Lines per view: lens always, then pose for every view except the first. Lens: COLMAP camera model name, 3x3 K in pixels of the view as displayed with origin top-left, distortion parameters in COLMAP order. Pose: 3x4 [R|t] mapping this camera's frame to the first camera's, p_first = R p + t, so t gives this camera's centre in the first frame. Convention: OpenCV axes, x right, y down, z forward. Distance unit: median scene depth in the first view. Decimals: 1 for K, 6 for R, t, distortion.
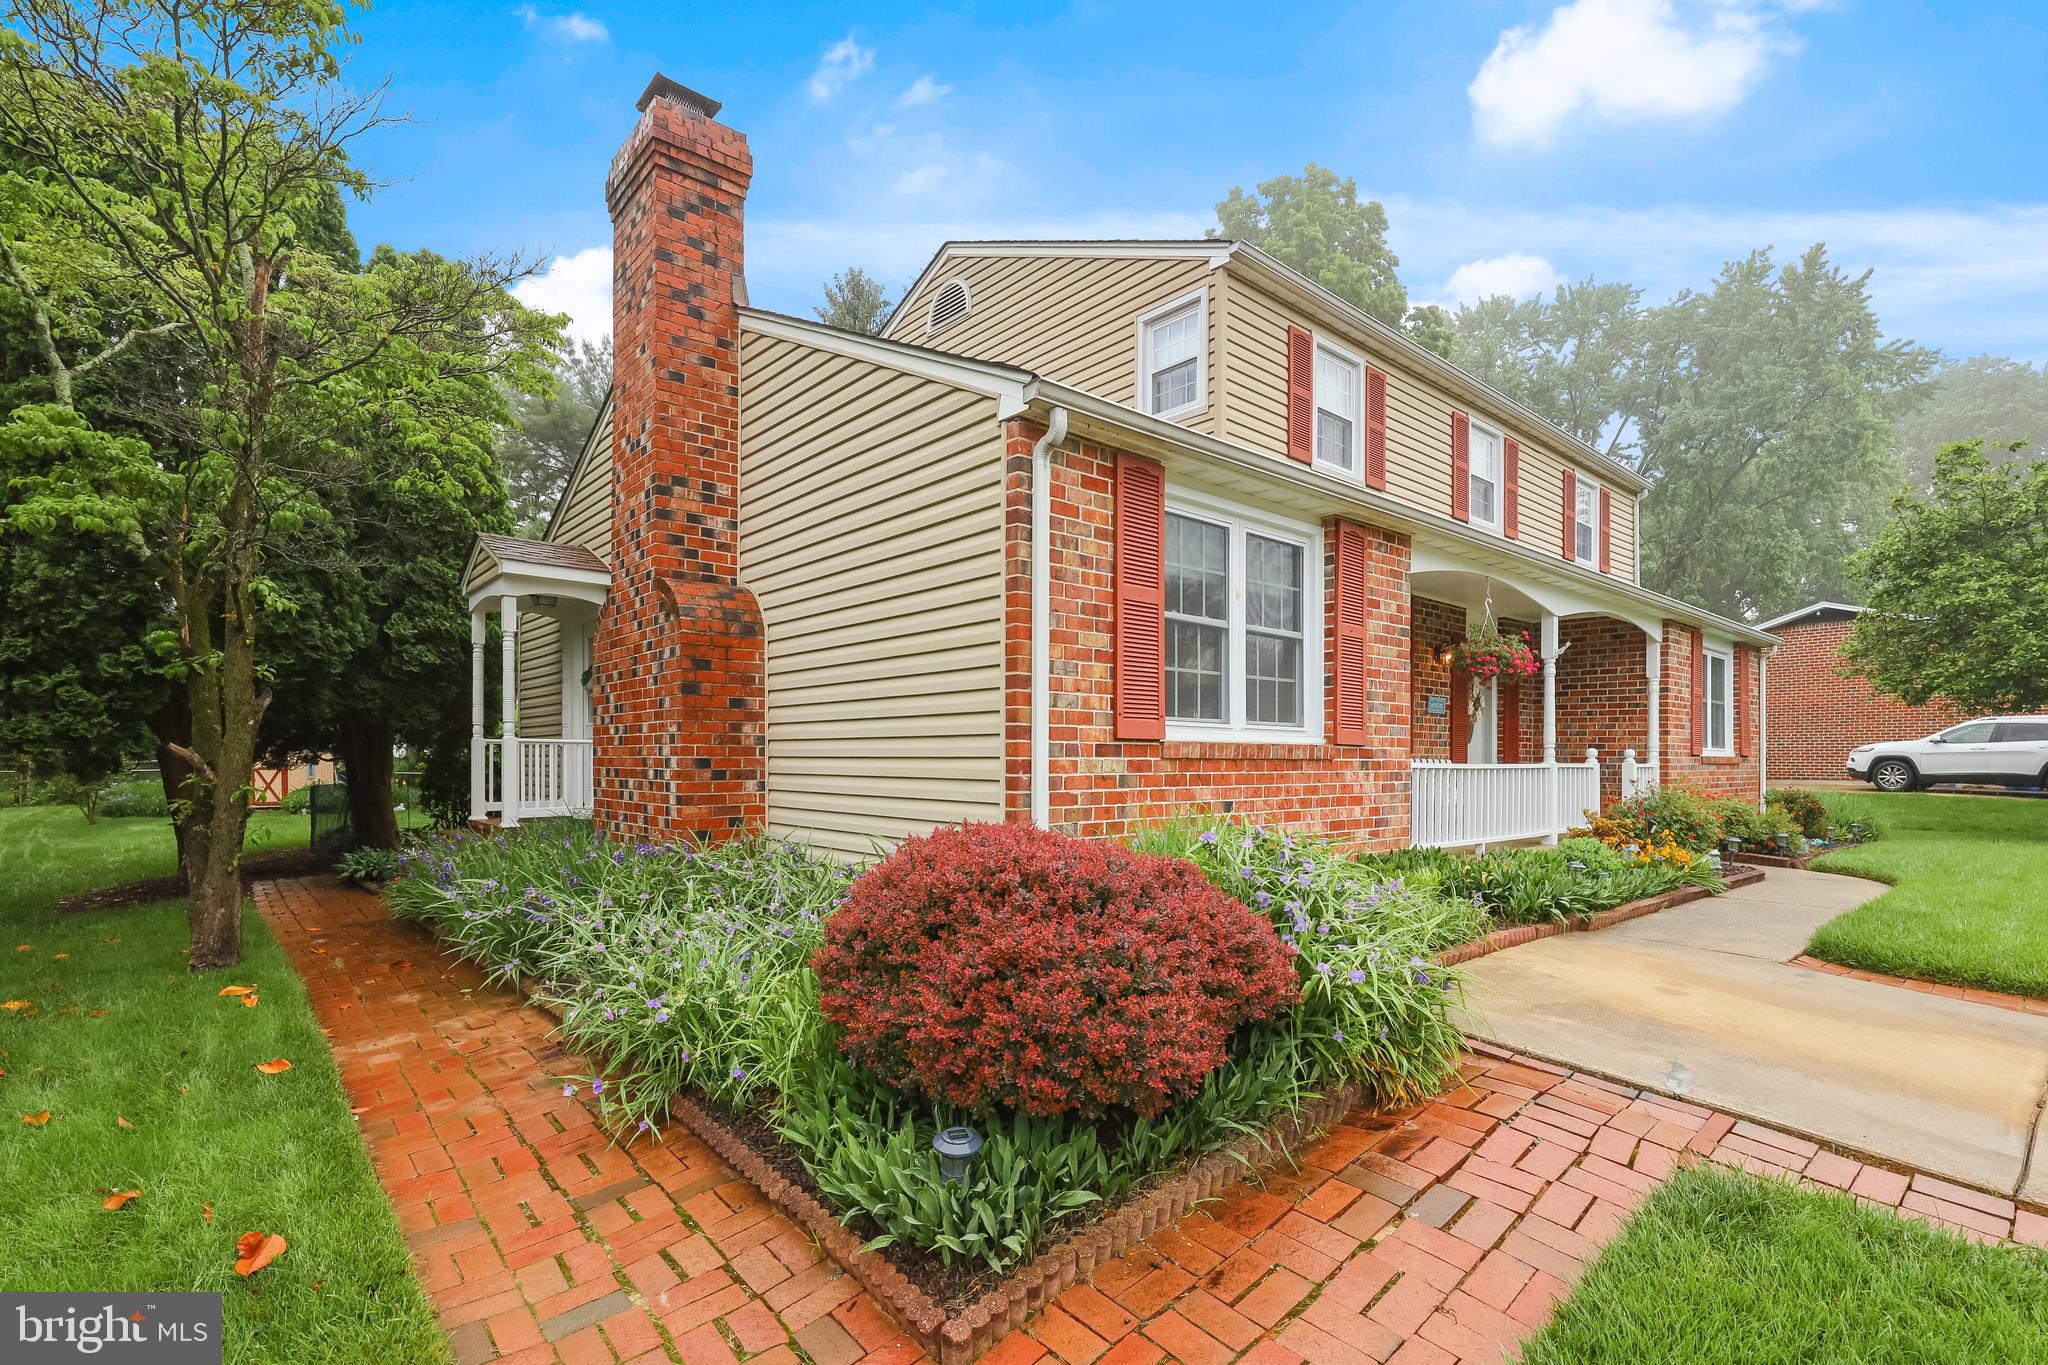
lens RADIAL K [[967.3, 0, 982.2], [0, 967.3, 757.1], [0, 0, 1]] dist [0.003522, 0.000444]
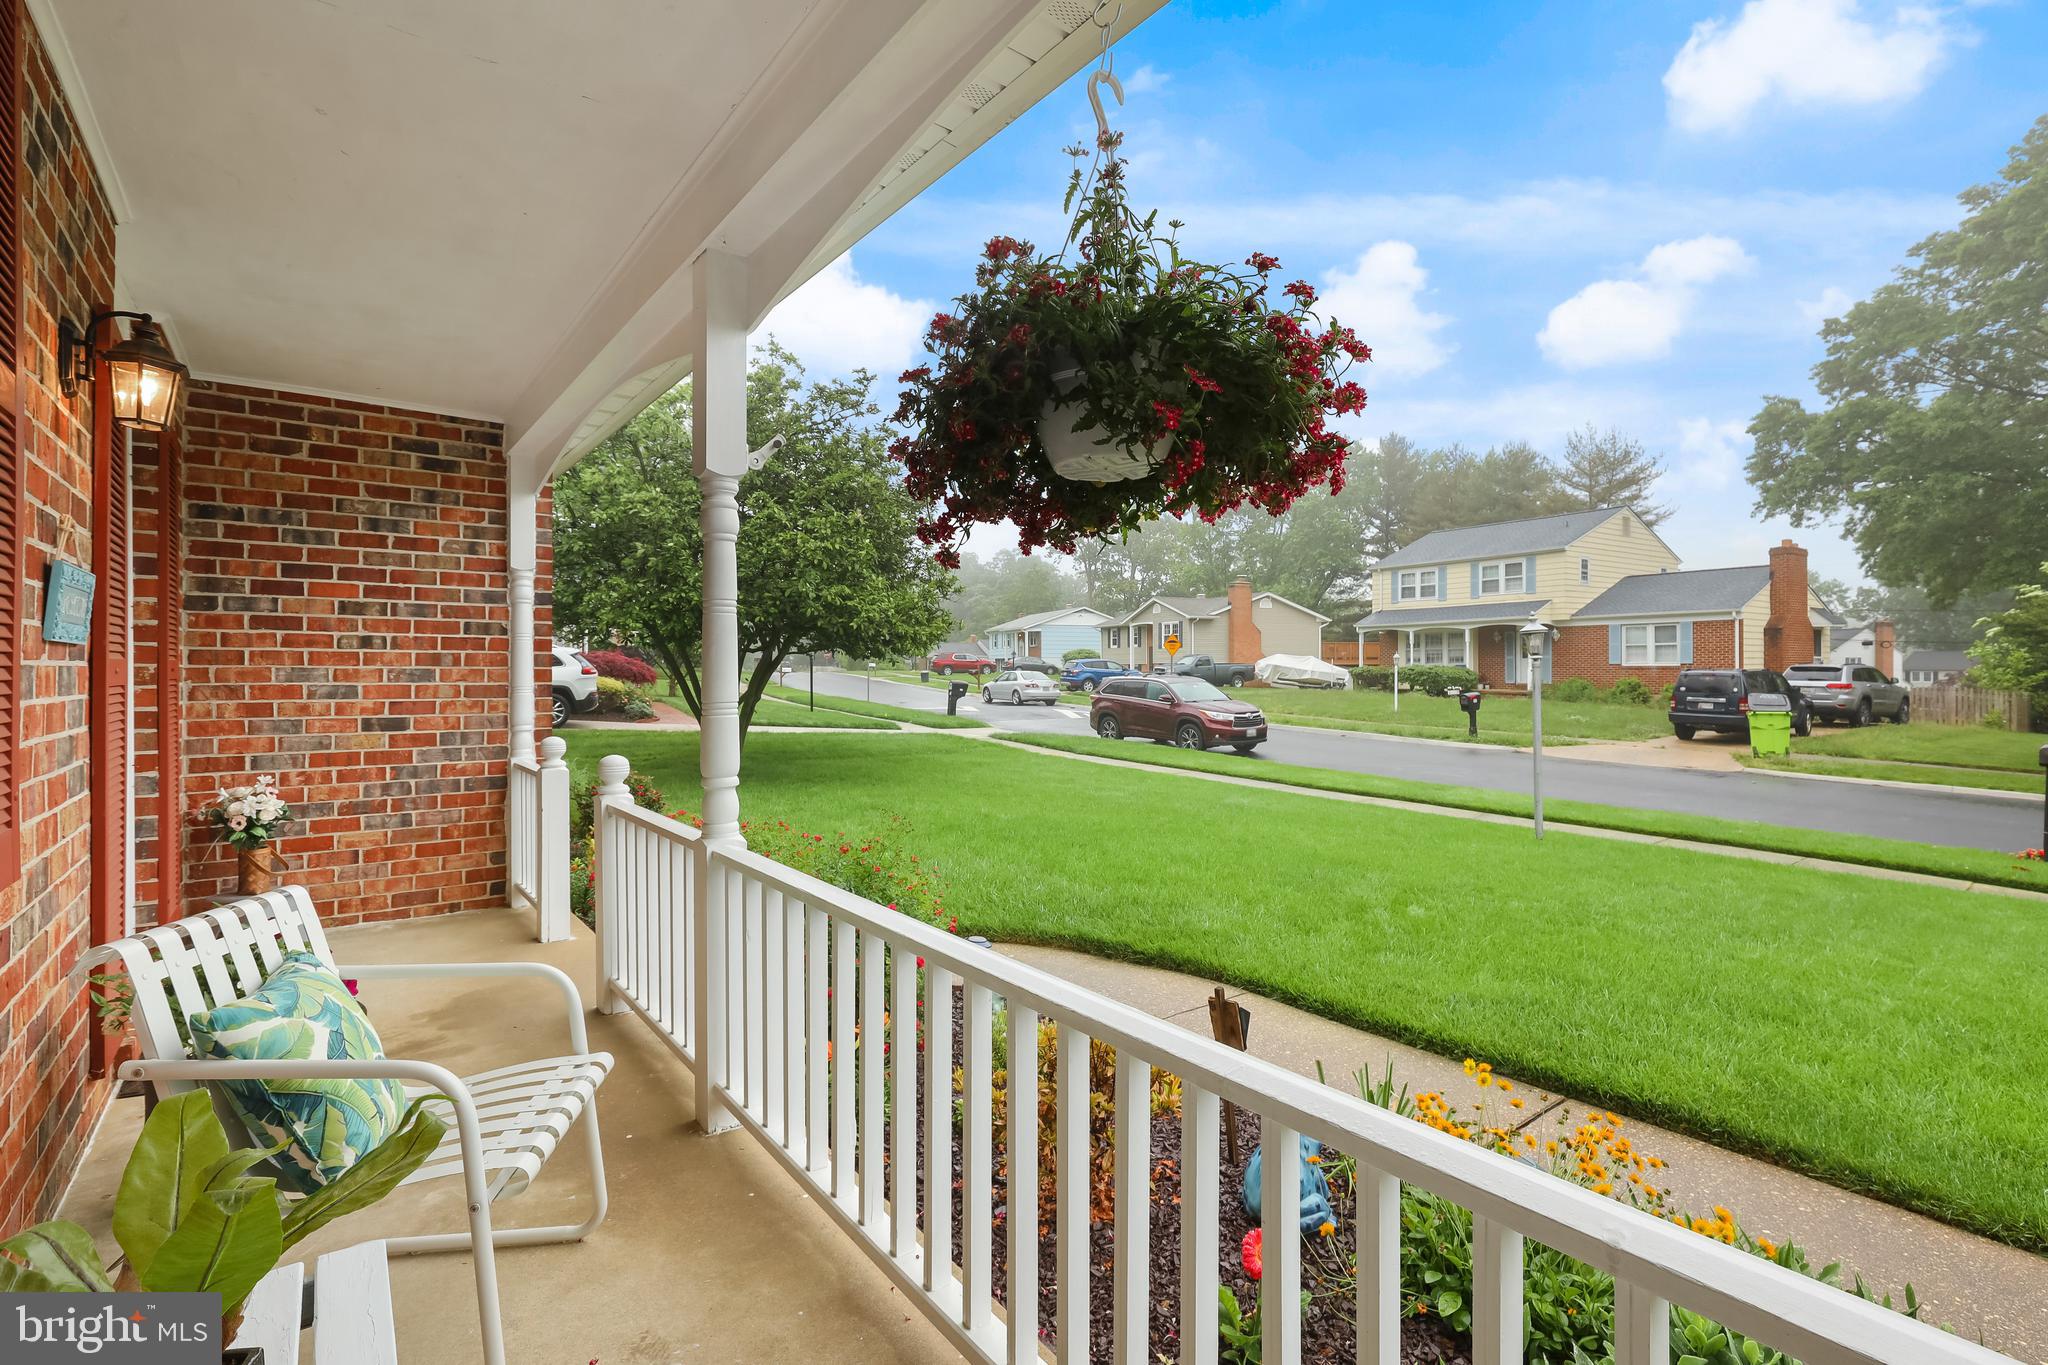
lens RADIAL K [[967.3, 0, 1034.1], [0, 967.3, 675.9], [0, 0, 1]] dist [0.003522, 0.000444]
pose [[0.058571, -0.011147, 0.998221, 0.407289], [-0.002097, 0.999934, 0.011289, -0.060950], [-0.998281, -0.002754, 0.058544, 1.173430]]
